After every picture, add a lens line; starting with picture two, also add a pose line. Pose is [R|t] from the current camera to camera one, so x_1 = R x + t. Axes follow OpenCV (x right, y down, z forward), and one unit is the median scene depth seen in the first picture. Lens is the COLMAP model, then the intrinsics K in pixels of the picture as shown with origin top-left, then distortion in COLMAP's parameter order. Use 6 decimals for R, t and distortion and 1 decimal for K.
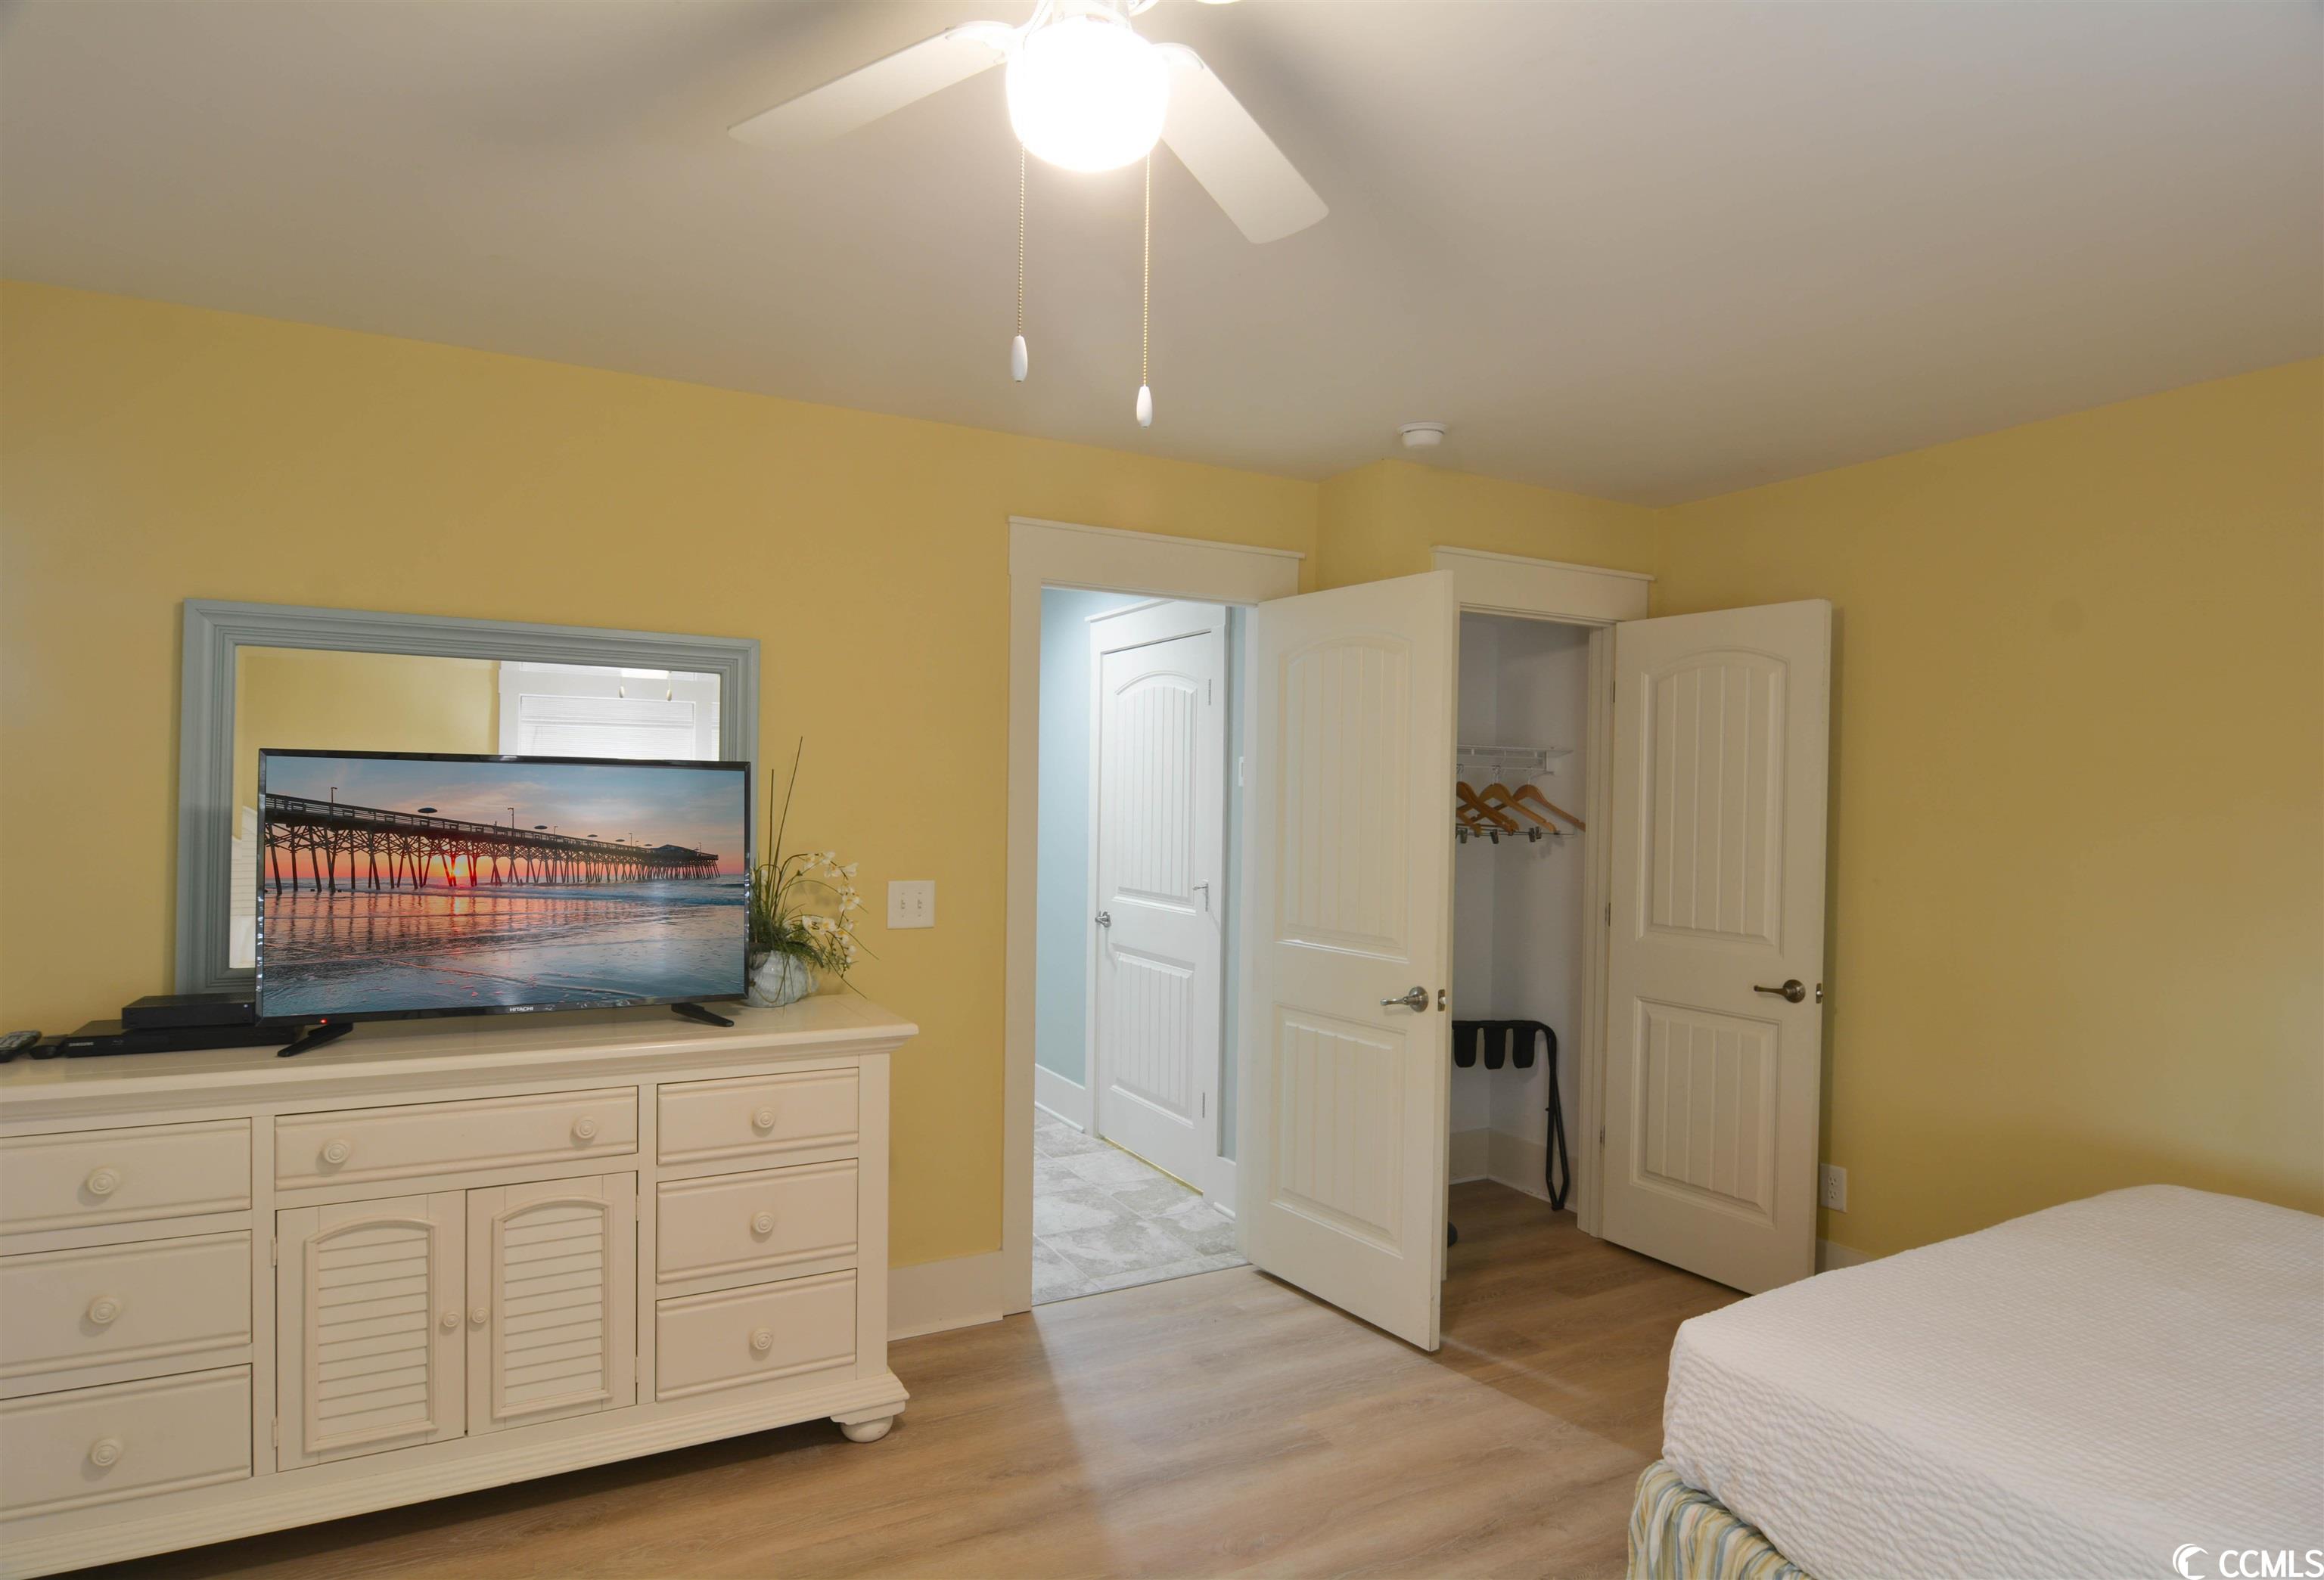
lens RADIAL K [[1261.9, 0, 1147.7], [0, 1261.9, 786.9], [0, 0, 1]] dist [-0.006185, -0.000283]
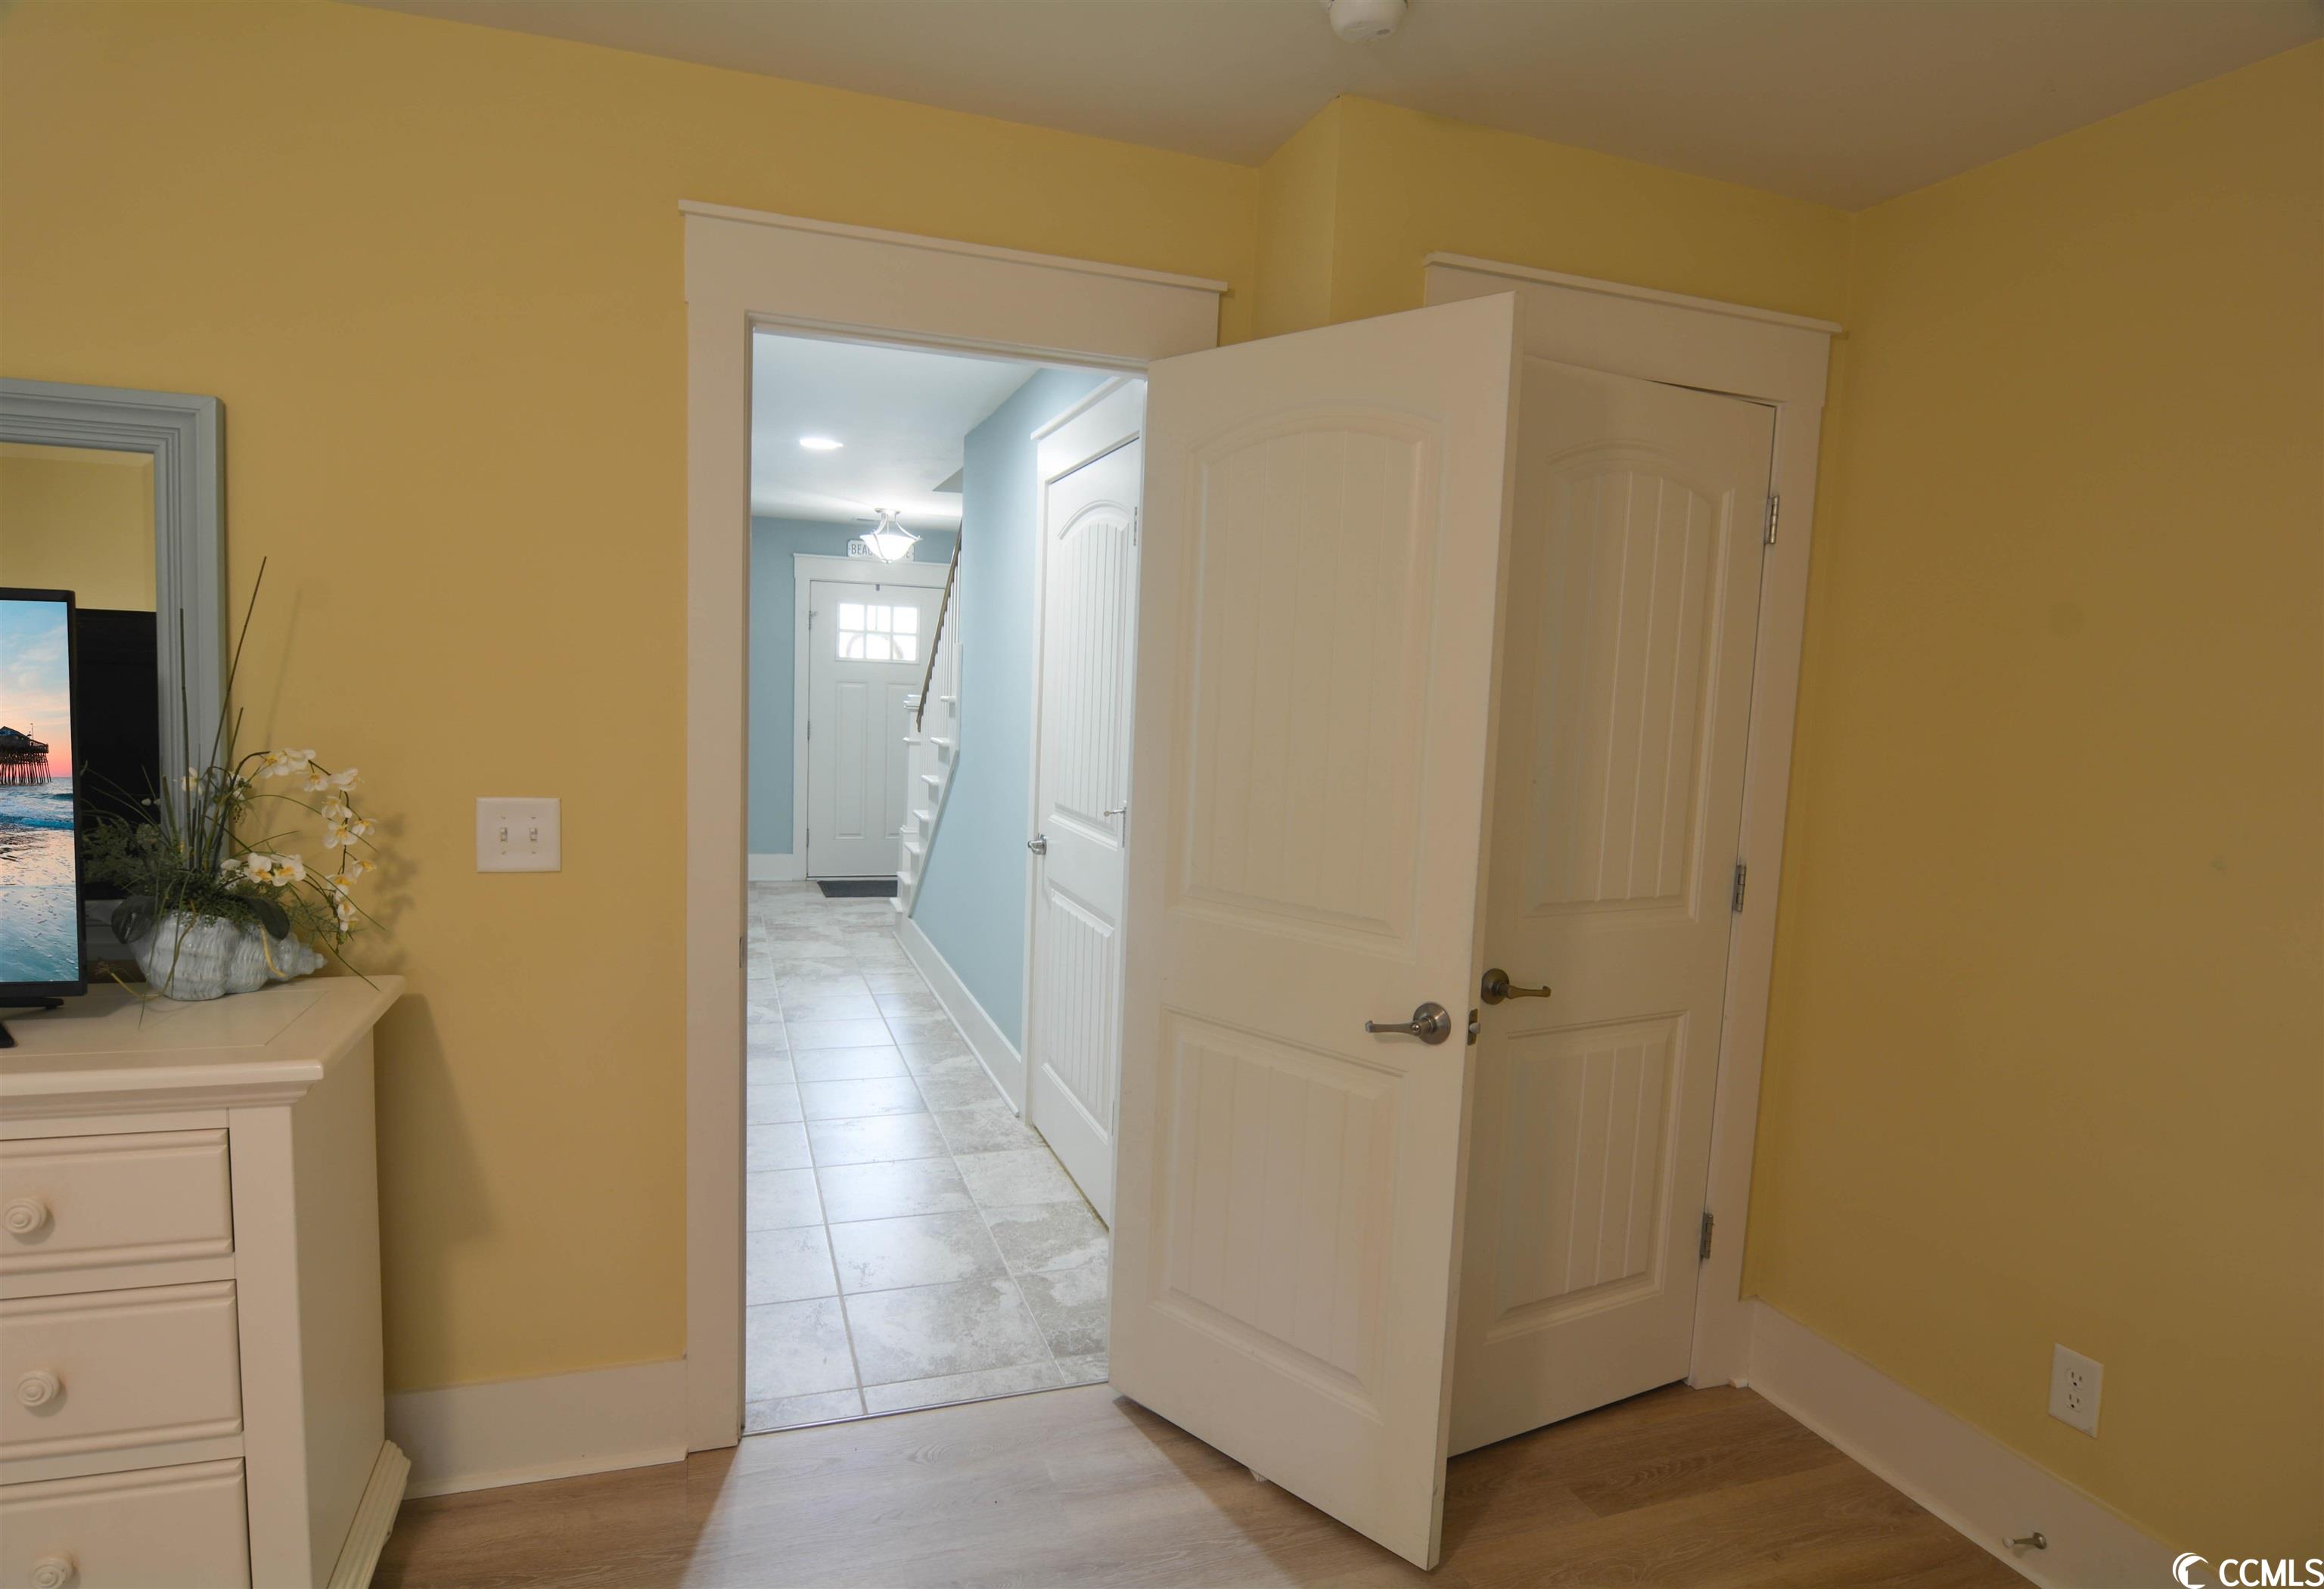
lens RADIAL K [[1261.9, 0, 1156.7], [0, 1261.9, 791.8], [0, 0, 1]] dist [-0.006185, -0.000283]
pose [[0.987768, 0.045890, -0.149024, 0.212968], [-0.032238, 0.995166, 0.092768, 0.003431], [0.152560, -0.086829, 0.984473, 0.415825]]
